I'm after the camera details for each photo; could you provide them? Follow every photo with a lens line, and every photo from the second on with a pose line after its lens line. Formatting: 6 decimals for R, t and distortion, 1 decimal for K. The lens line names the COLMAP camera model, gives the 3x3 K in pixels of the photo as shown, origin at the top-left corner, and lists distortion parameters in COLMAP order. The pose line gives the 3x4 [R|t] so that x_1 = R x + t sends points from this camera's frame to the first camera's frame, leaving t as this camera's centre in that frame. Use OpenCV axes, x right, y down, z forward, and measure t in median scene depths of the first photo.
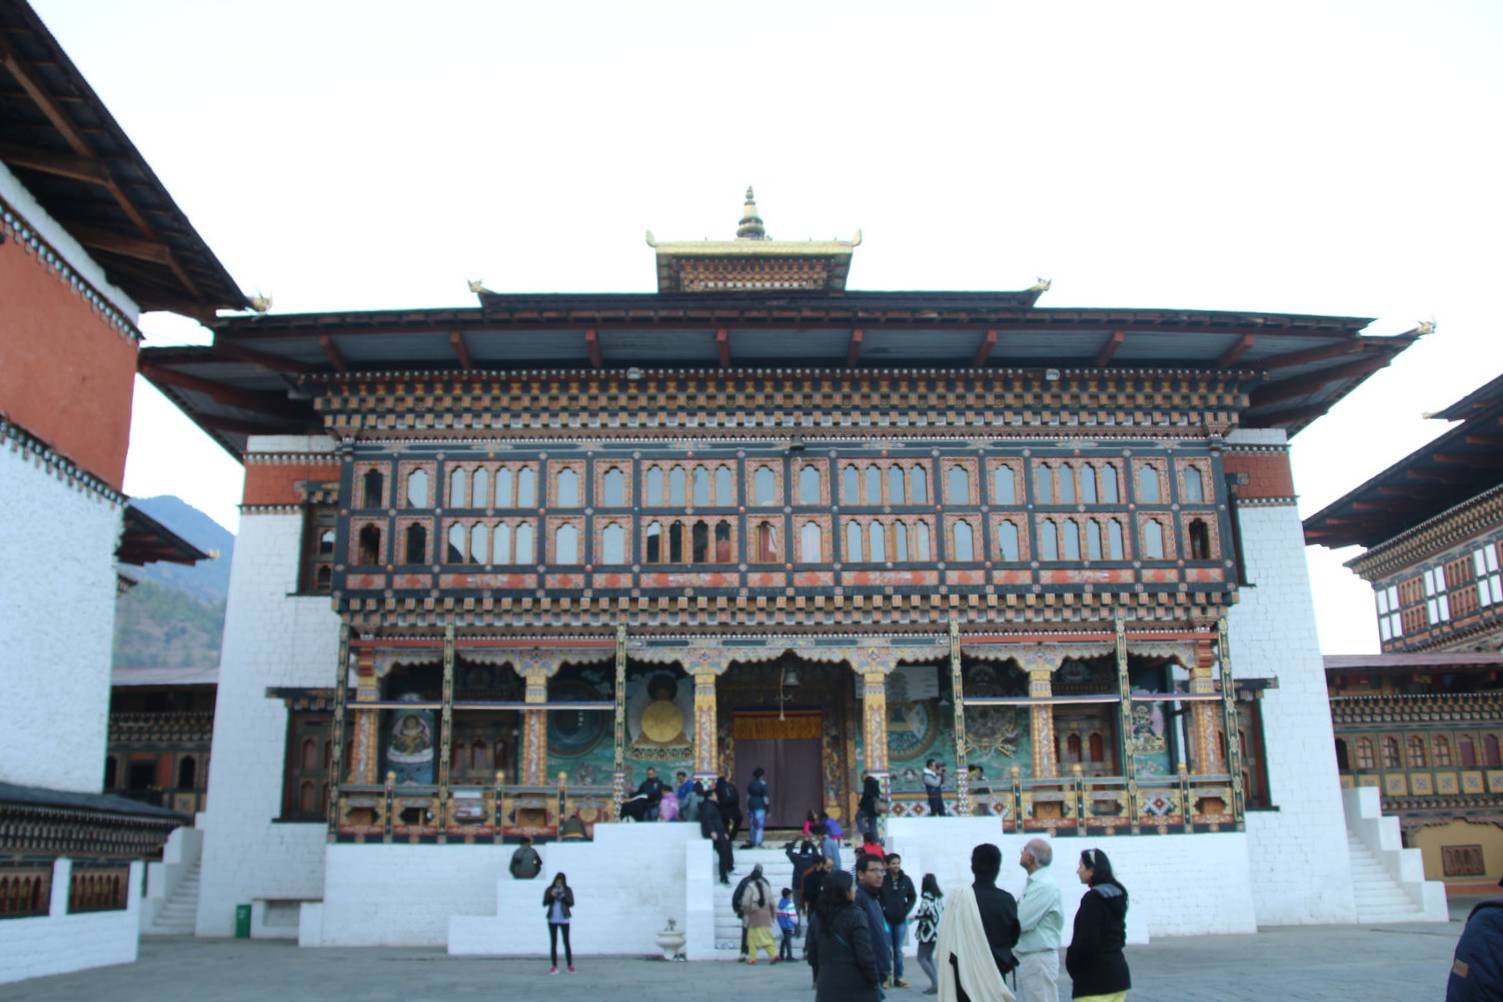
lens RADIAL K [[1335.0, 0, 750.5], [0, 1335.0, 539.2], [0, 0, 1]] dist [-0.135450, 0.005528]
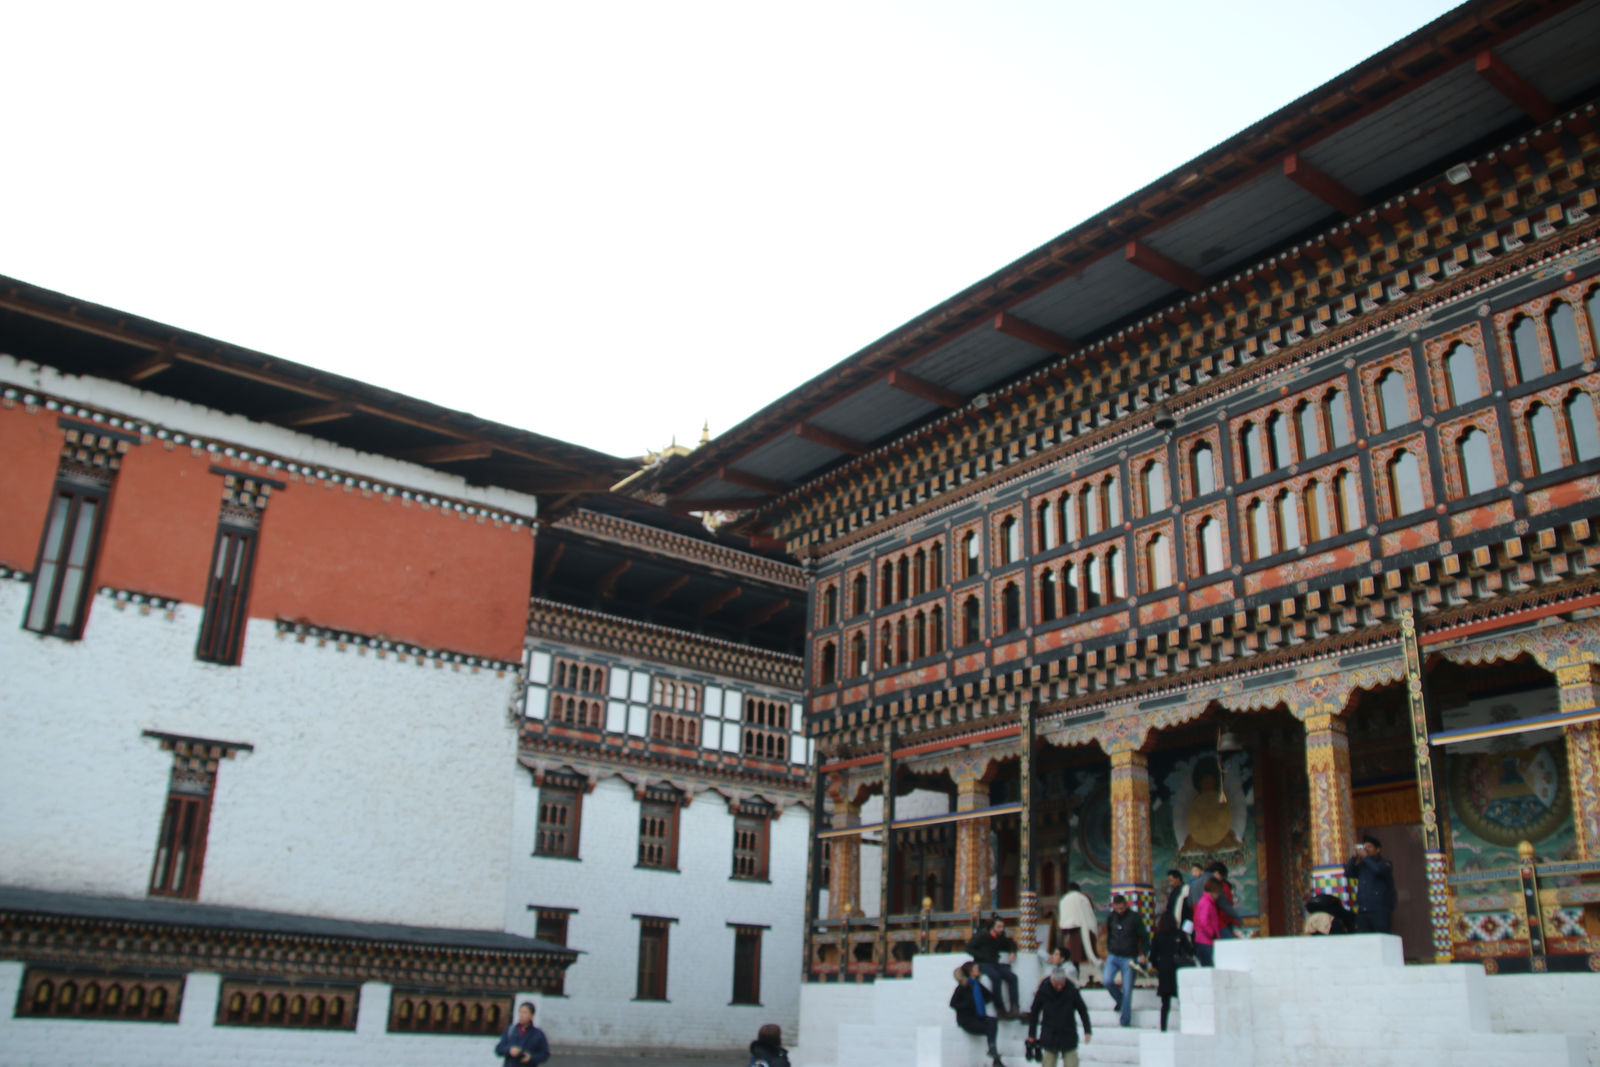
lens RADIAL K [[1328.8, 0, 800.0], [0, 1328.8, 533.5], [0, 0, 1]] dist [-0.163204, 0.120945]
pose [[0.570398, -0.254314, -0.781006, 0.468473], [0.160068, 0.967046, -0.197989, 0.099505], [0.805621, -0.012082, 0.592309, 0.420122]]
